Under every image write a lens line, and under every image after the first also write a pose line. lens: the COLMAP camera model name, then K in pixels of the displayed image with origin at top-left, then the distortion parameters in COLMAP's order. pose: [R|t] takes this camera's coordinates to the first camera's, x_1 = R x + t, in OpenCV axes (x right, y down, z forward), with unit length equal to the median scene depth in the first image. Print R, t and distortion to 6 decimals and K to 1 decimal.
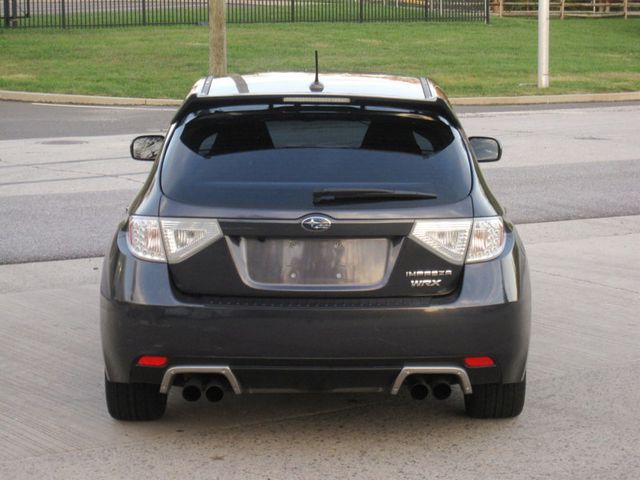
lens RADIAL K [[1775.2, 0, 320.0], [0, 1775.2, 240.0], [0, 0, 1]] dist [-0.021060, -0.381034]
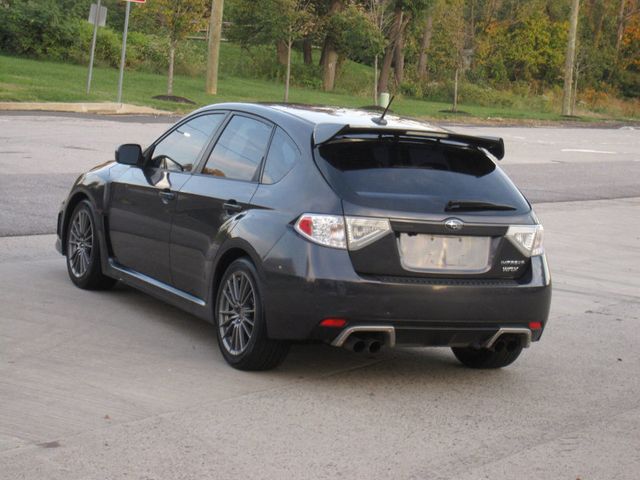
lens RADIAL K [[1775.2, 0, 320.0], [0, 1775.2, 240.0], [0, 0, 1]] dist [-0.021060, -0.381034]
pose [[0.888810, 0.031731, 0.457176, -0.723379], [-0.031175, 0.999476, -0.008762, 0.017980], [-0.457214, -0.006465, 0.889333, -0.191585]]
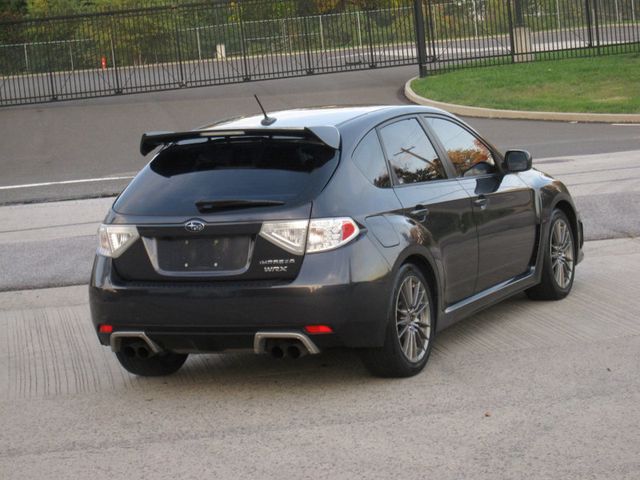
lens RADIAL K [[1775.2, 0, 320.0], [0, 1775.2, 240.0], [0, 0, 1]] dist [-0.021060, -0.381034]
pose [[0.892971, -0.021950, -0.449578, 0.680306], [0.017460, 0.999748, -0.014130, 0.021706], [0.449775, 0.004768, 0.893129, -0.161512]]
